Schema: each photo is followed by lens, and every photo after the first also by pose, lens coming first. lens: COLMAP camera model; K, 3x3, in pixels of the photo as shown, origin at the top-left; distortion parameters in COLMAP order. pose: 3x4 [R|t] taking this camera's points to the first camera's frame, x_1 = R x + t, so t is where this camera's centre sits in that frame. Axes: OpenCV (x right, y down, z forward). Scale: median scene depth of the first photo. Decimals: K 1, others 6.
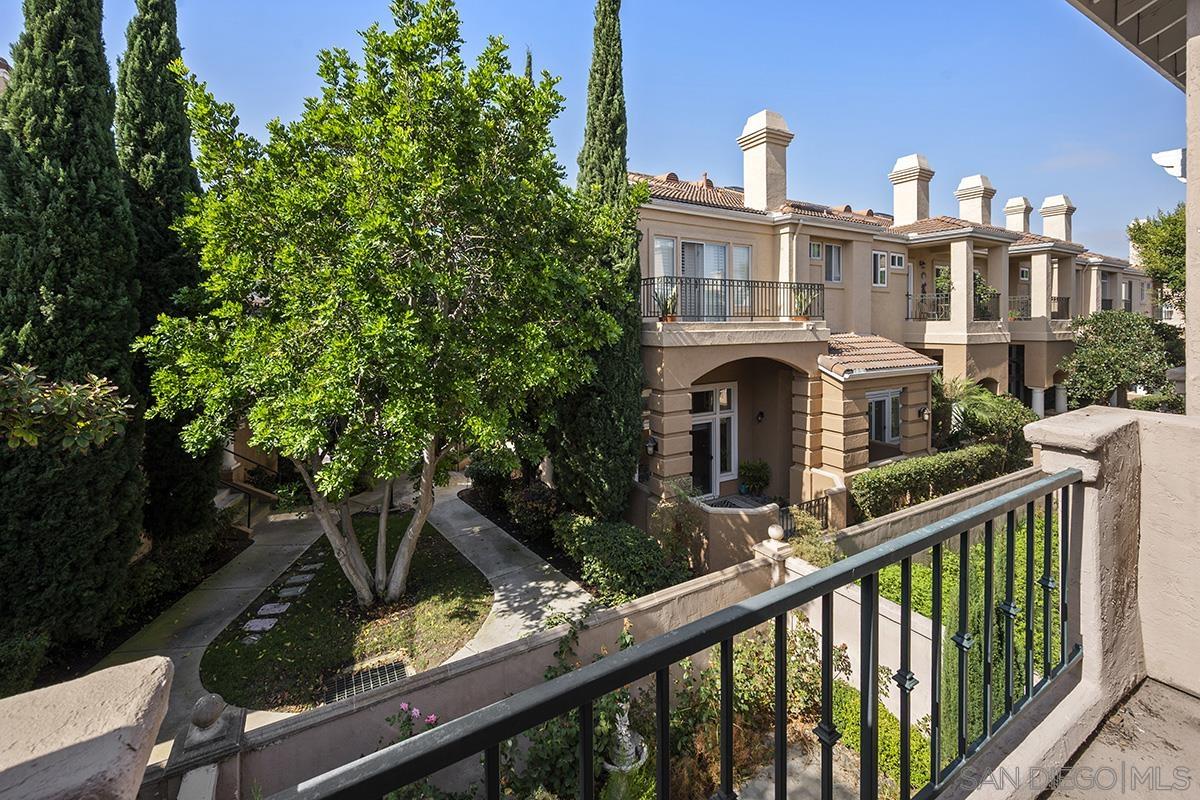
lens RADIAL K [[504.8, 0, 594.2], [0, 504.8, 325.8], [0, 0, 1]] dist [-0.000995, 0.000317]
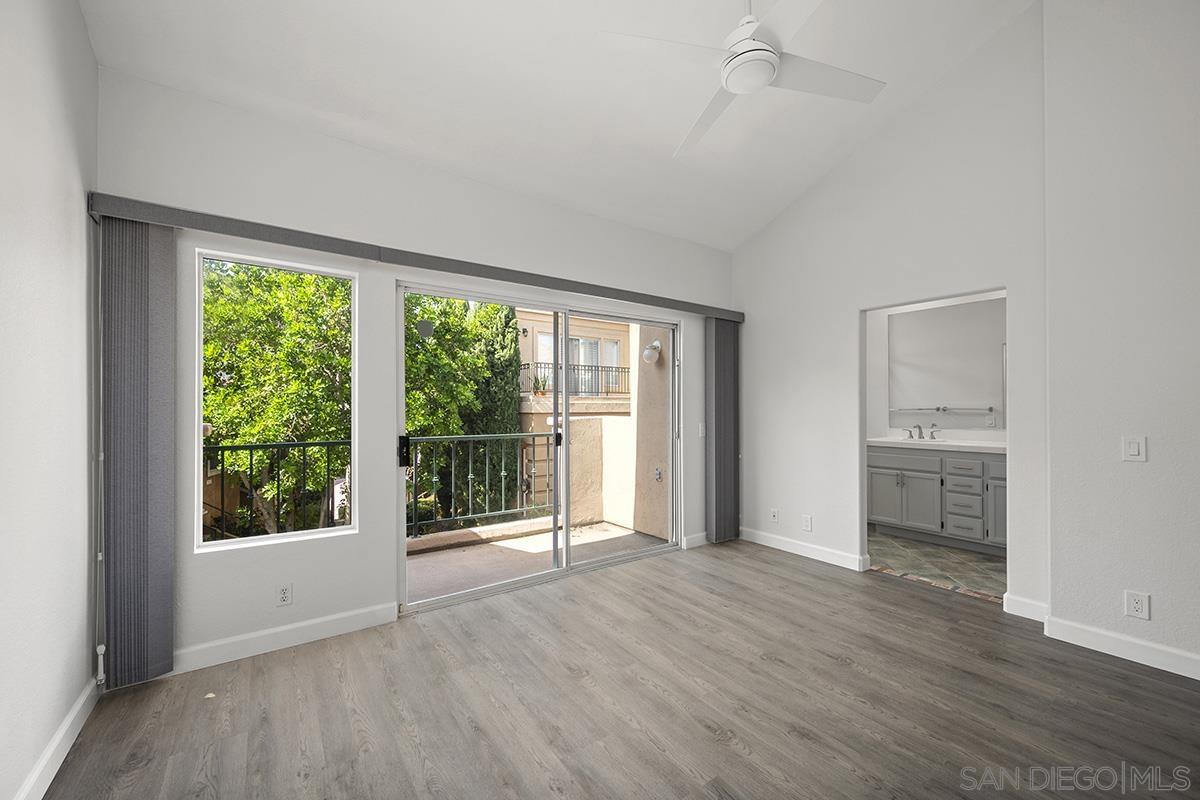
lens RADIAL K [[474.7, 0, 600.5], [0, 474.7, 406.9], [0, 0, 1]] dist [-0.002370, 0.000394]
pose [[0.996704, 0.000991, 0.081119, 0.203813], [-0.000175, 0.999949, -0.010062, 0.035977], [-0.081125, 0.010014, 0.996654, -0.303392]]
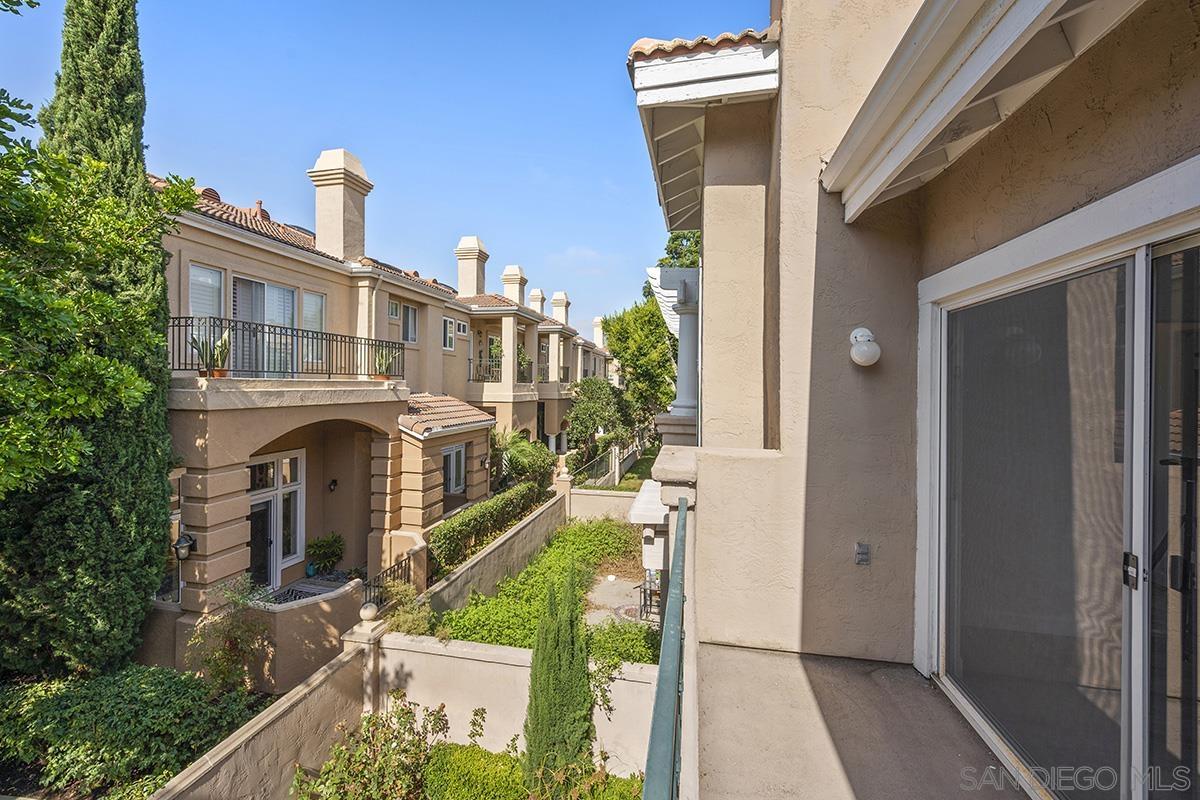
lens RADIAL K [[504.8, 0, 605.4], [0, 504.8, 384.3], [0, 0, 1]] dist [-0.000995, 0.000317]
pose [[0.675450, 0.011682, 0.737313, -0.016847], [-0.009138, 0.999930, -0.007471, 0.002839], [-0.737349, -0.001691, 0.675510, 0.054974]]
